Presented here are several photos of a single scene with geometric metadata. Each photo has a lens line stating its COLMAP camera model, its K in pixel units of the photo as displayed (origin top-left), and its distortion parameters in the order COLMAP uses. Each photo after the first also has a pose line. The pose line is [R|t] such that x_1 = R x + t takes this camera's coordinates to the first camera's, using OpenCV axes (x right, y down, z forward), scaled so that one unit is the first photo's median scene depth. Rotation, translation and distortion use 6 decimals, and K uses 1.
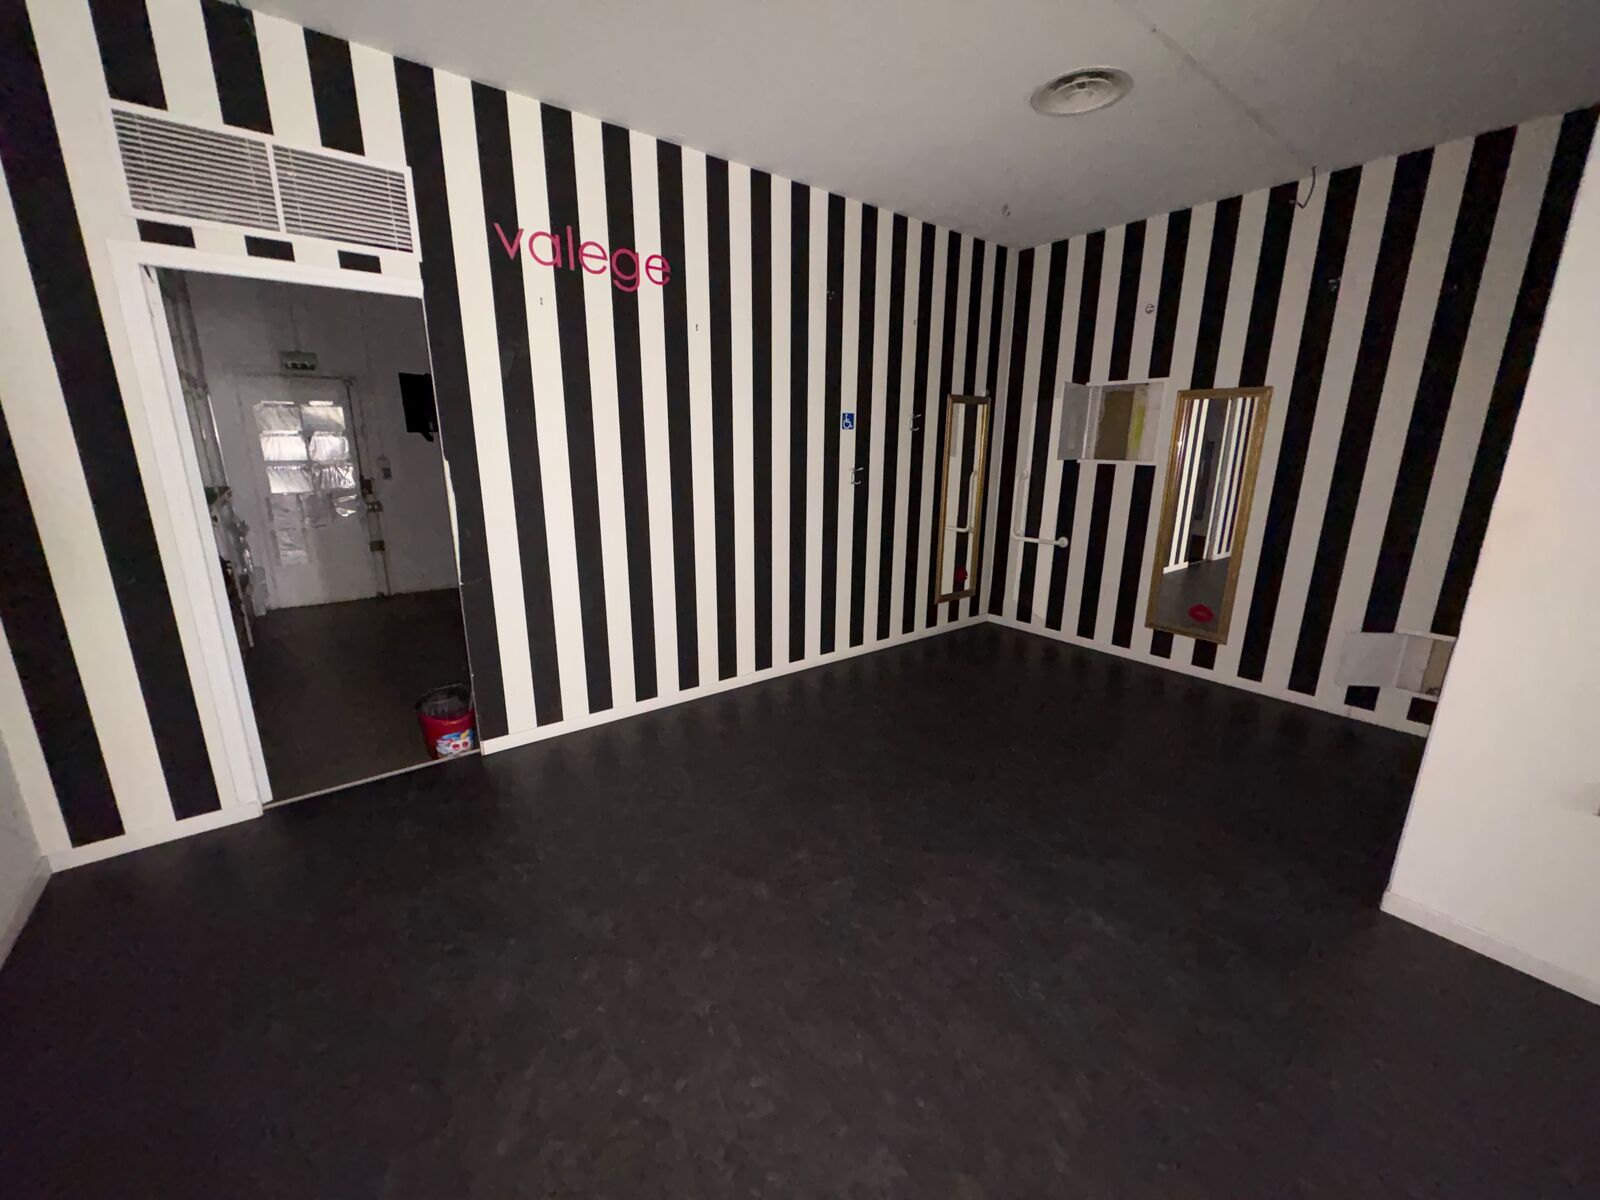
lens RADIAL K [[634.0, 0, 800.8], [0, 634.0, 599.3], [0, 0, 1]] dist [-0.000787, 0.000826]
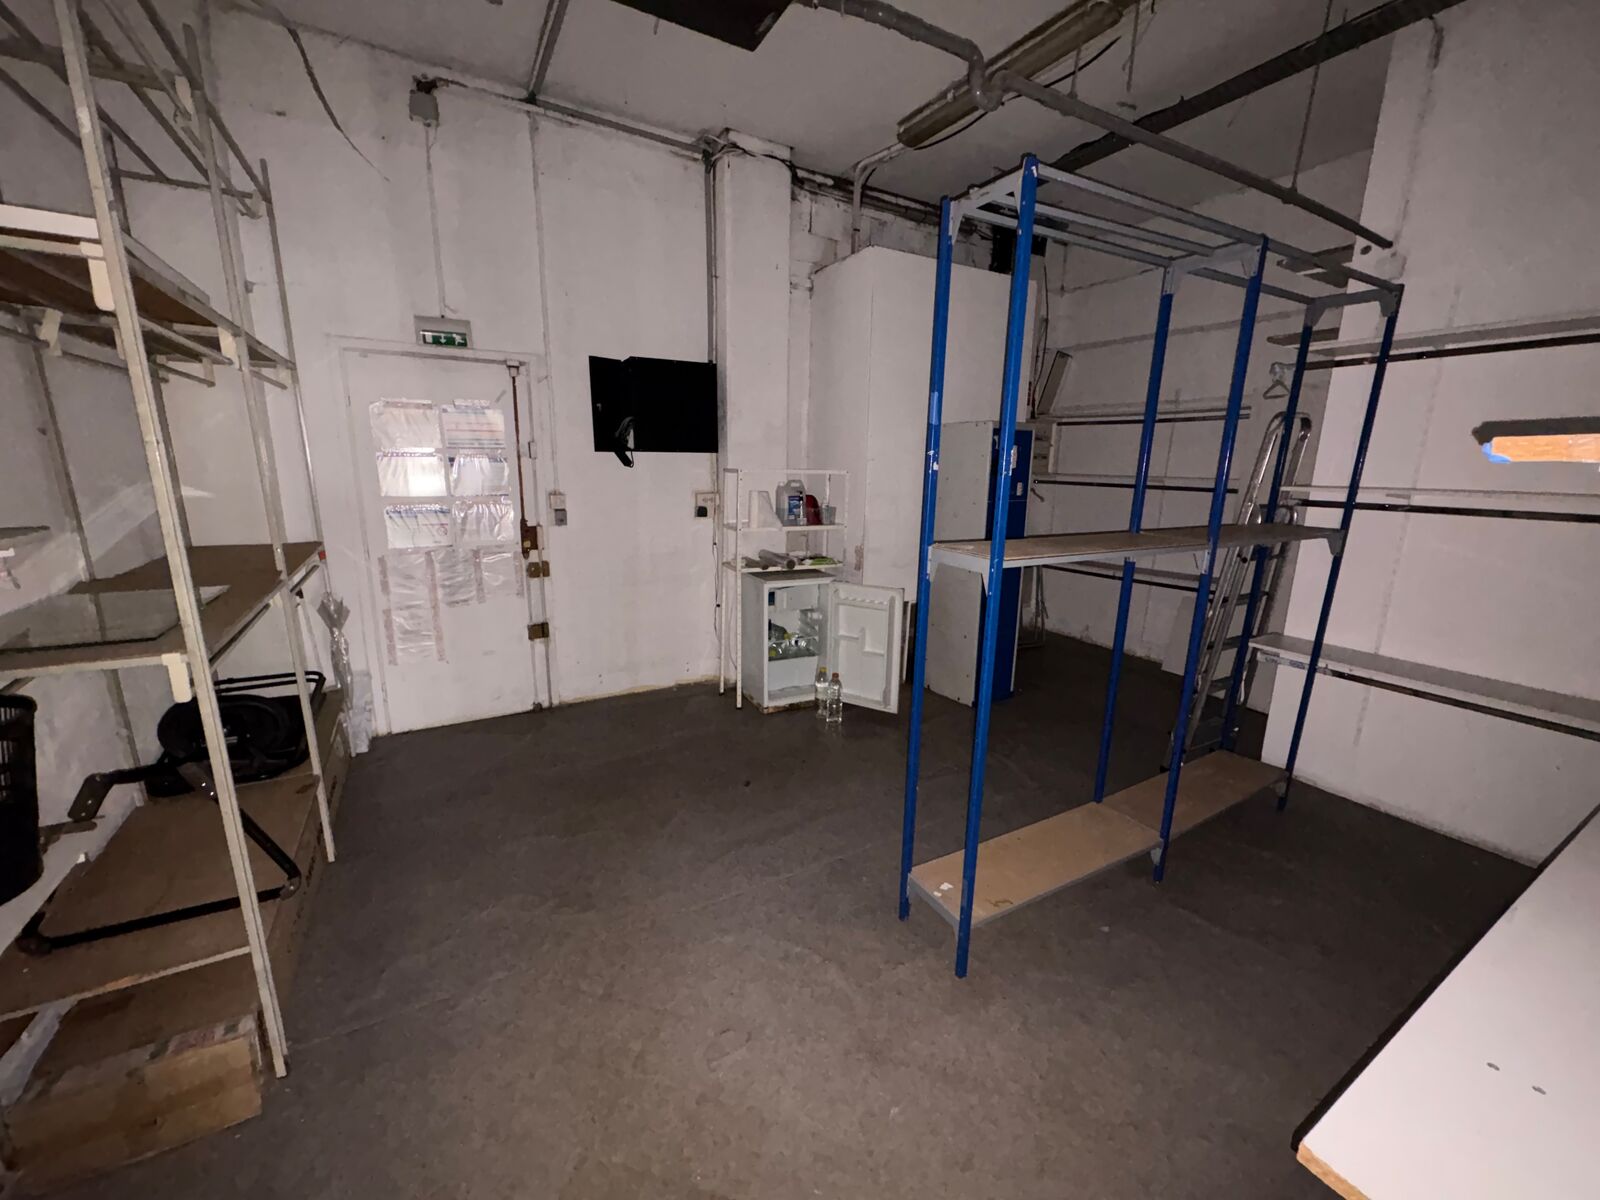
lens RADIAL K [[634.0, 0, 795.3], [0, 634.0, 601.1], [0, 0, 1]] dist [-0.000787, 0.000826]
pose [[0.991967, 0.041316, -0.119562, -0.662098], [-0.044058, 0.998821, -0.020385, -0.216793], [0.118579, 0.025489, 0.992617, 0.787157]]
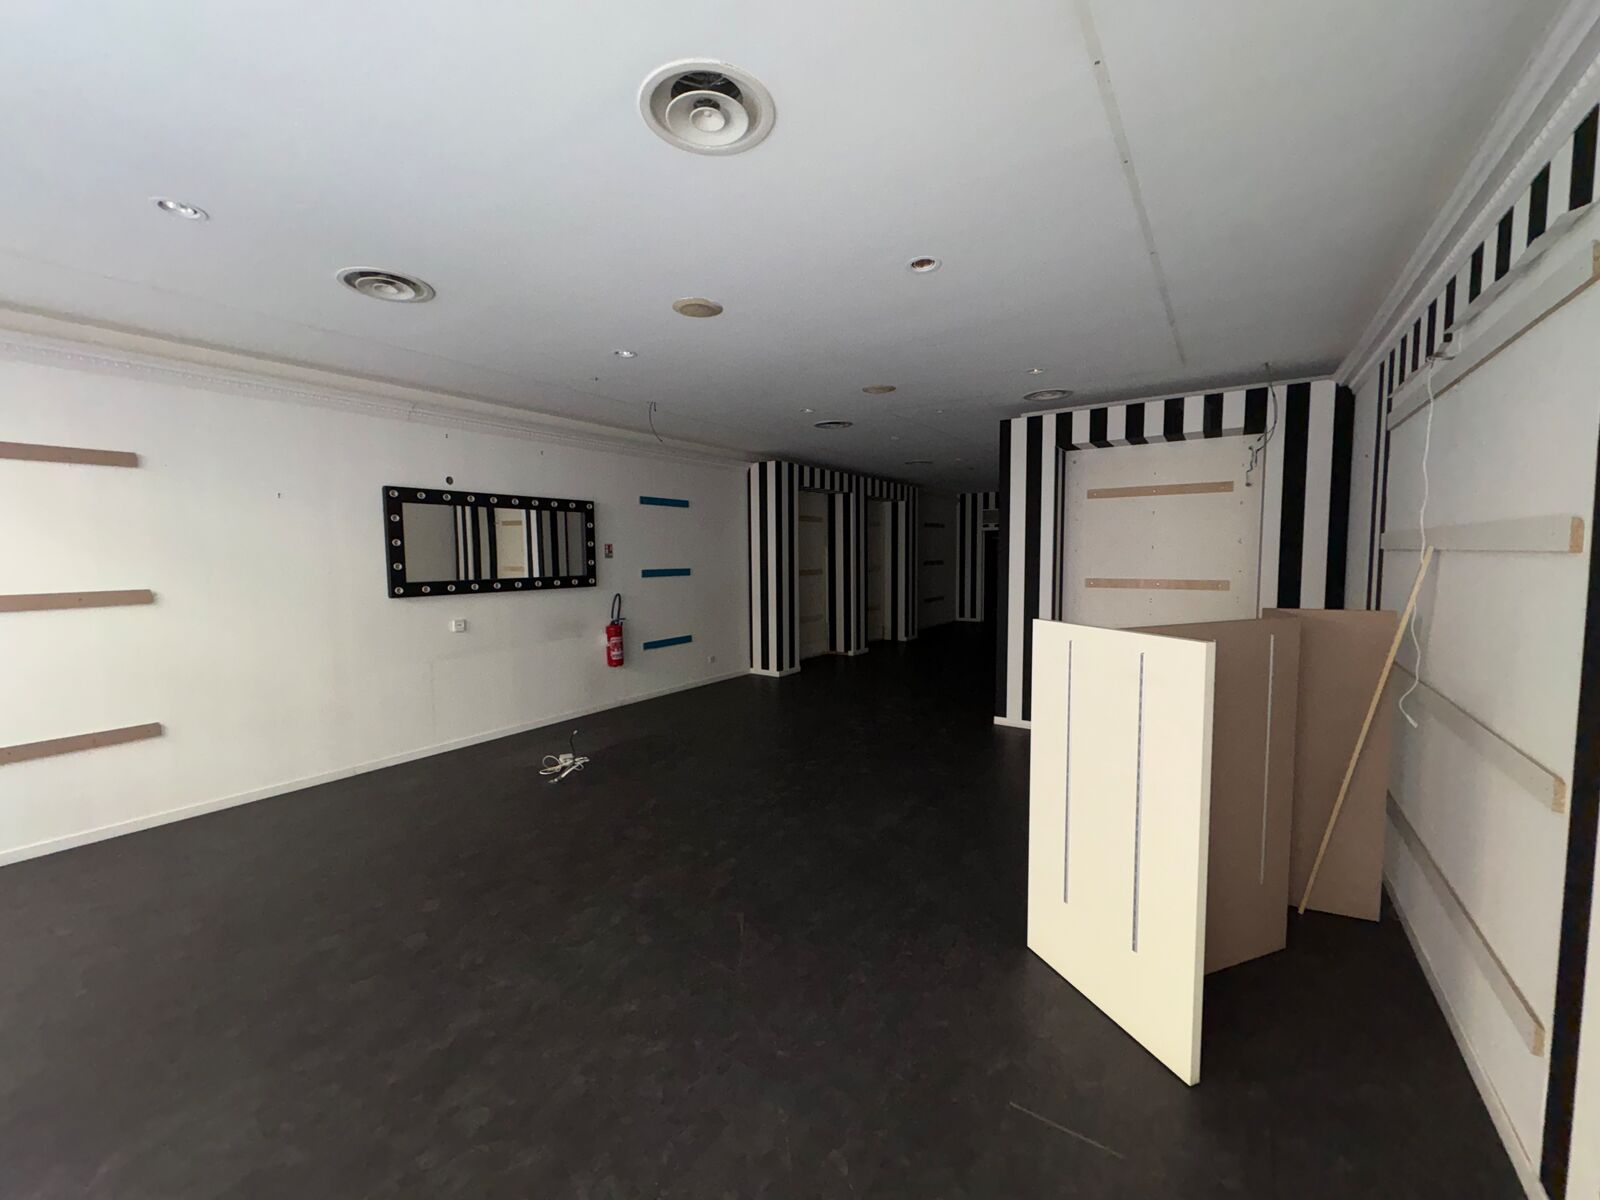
lens RADIAL K [[634.0, 0, 800.6], [0, 634.0, 600.9], [0, 0, 1]] dist [-0.000787, 0.000826]
pose [[0.305618, 0.060978, -0.950200, 3.230738], [-0.221173, 0.975197, -0.008555, 0.458945], [0.926110, 0.212773, 0.311524, -1.831607]]
